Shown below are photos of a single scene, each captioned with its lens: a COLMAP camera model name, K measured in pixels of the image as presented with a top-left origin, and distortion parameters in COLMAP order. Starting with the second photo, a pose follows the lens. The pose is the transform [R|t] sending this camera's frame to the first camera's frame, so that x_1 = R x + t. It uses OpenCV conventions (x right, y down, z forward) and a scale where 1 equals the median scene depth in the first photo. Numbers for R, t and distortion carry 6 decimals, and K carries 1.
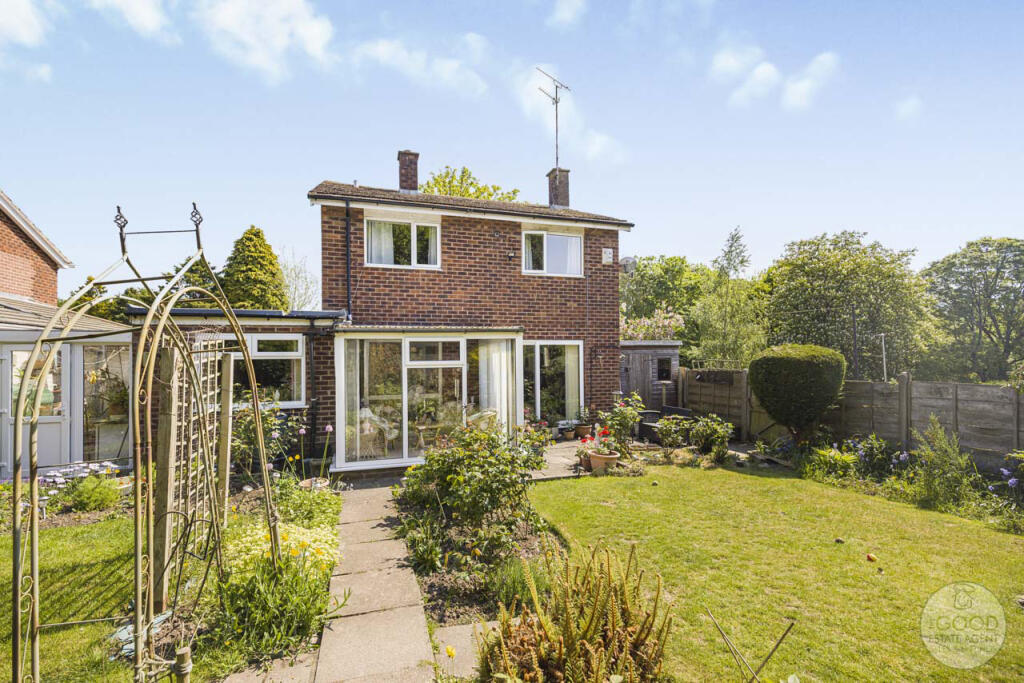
lens RADIAL K [[459.9, 0, 507.7], [0, 459.9, 350.6], [0, 0, 1]] dist [0.001162, 0.000528]
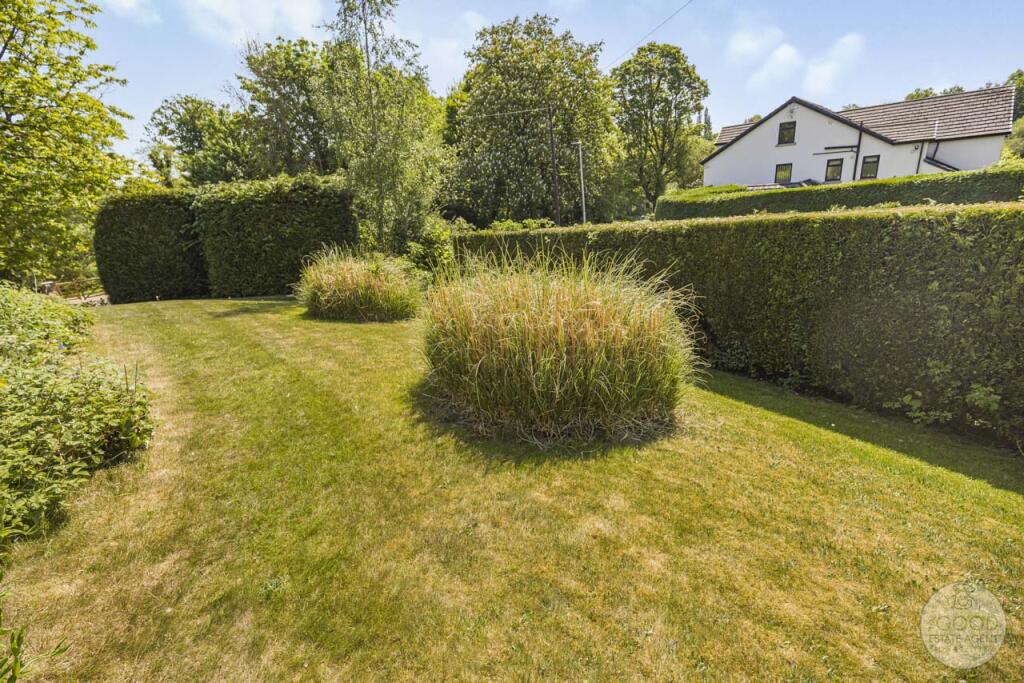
lens RADIAL K [[459.9, 0, 507.7], [0, 459.9, 350.6], [0, 0, 1]] dist [0.001162, 0.000528]
pose [[0.845178, -0.244196, 0.475440, 0.166572], [0.075435, 0.935123, 0.346200, 0.013417], [-0.529135, -0.256736, 0.808766, 0.229944]]
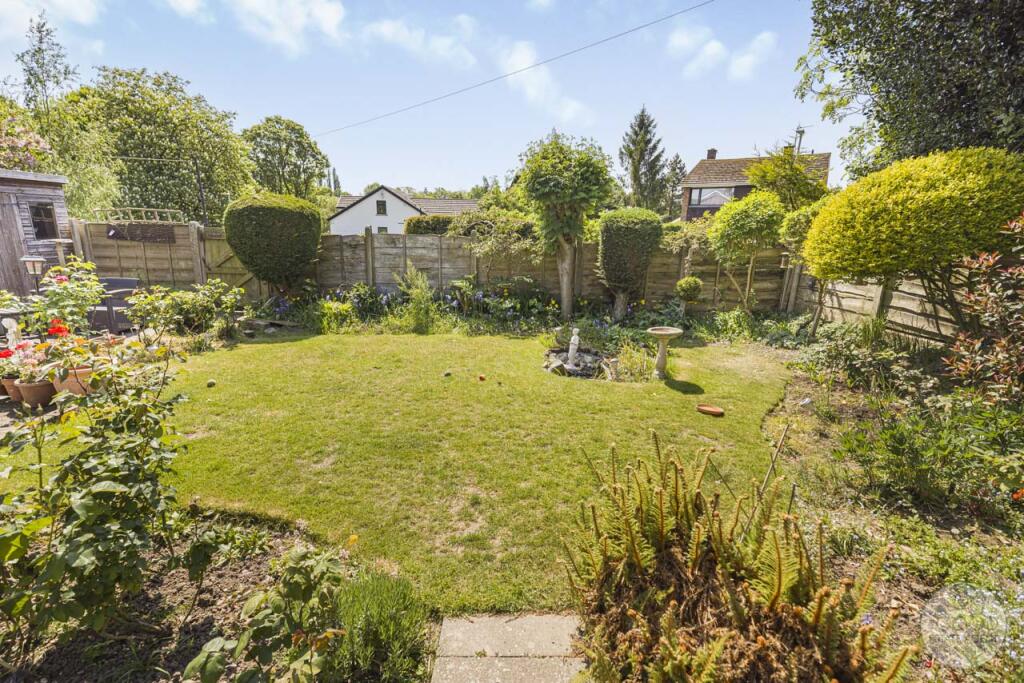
lens RADIAL K [[456.9, 0, 495.5], [0, 456.9, 343.4], [0, 0, 1]] dist [-0.001049, -0.000815]
pose [[0.306058, -0.225969, 0.924806, -0.028232], [-0.042686, 0.967188, 0.250451, 0.006149], [-0.951055, -0.116129, 0.286370, 0.063787]]
